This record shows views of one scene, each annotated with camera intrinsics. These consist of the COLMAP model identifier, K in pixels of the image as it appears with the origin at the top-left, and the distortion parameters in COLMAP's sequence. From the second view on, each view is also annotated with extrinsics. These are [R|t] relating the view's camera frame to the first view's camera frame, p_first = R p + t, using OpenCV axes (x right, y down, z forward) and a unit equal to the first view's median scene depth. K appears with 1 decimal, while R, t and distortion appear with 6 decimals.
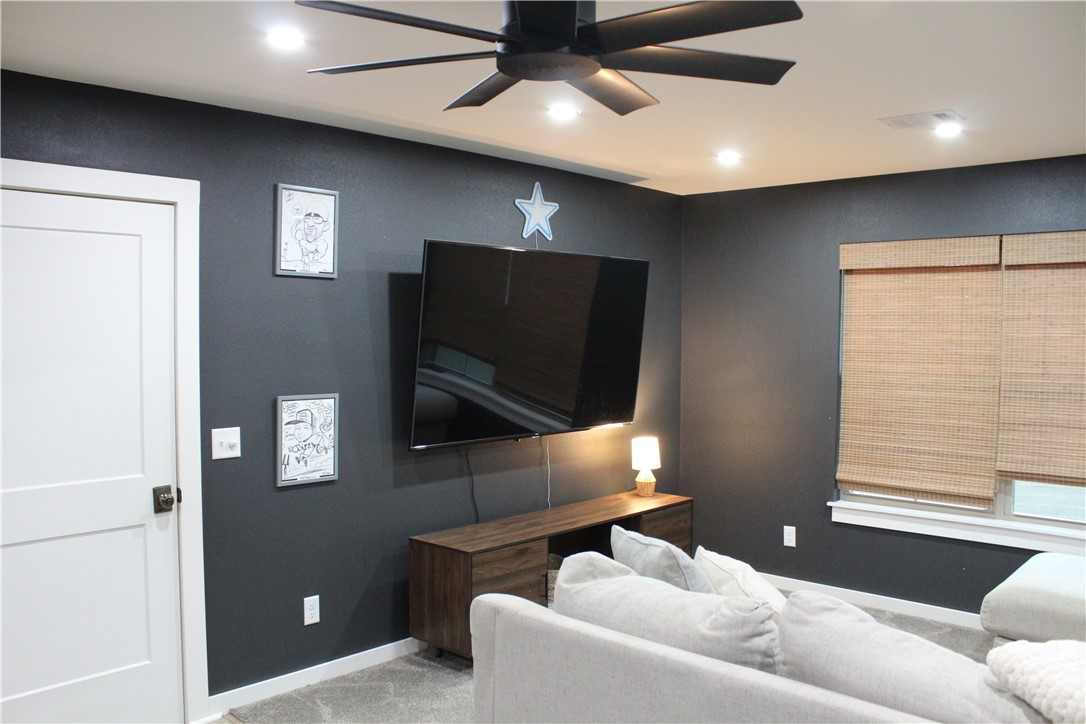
lens RADIAL K [[905.6, 0, 536.6], [0, 905.6, 358.7], [0, 0, 1]] dist [-0.133346, 0.098780]
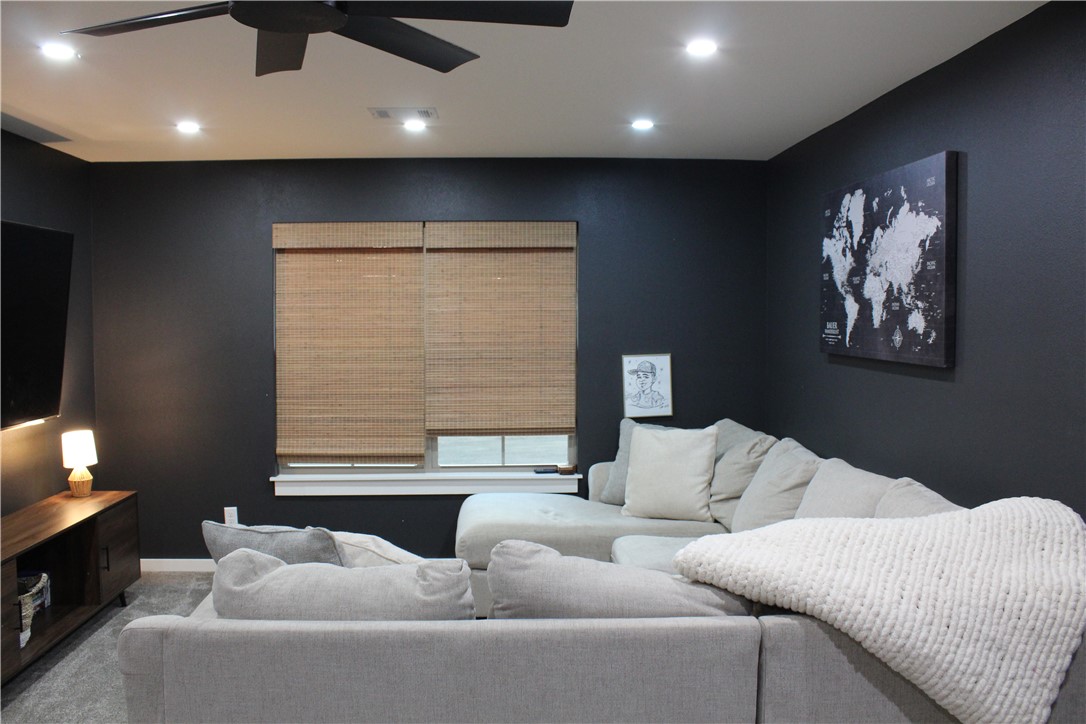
lens RADIAL K [[905.6, 0, 525.6], [0, 905.6, 350.4], [0, 0, 1]] dist [-0.133346, 0.098780]
pose [[0.712399, -0.041124, 0.700569, -0.190621], [0.031762, 0.999148, 0.026352, -0.001492], [-0.701056, 0.003478, 0.713098, 0.077306]]
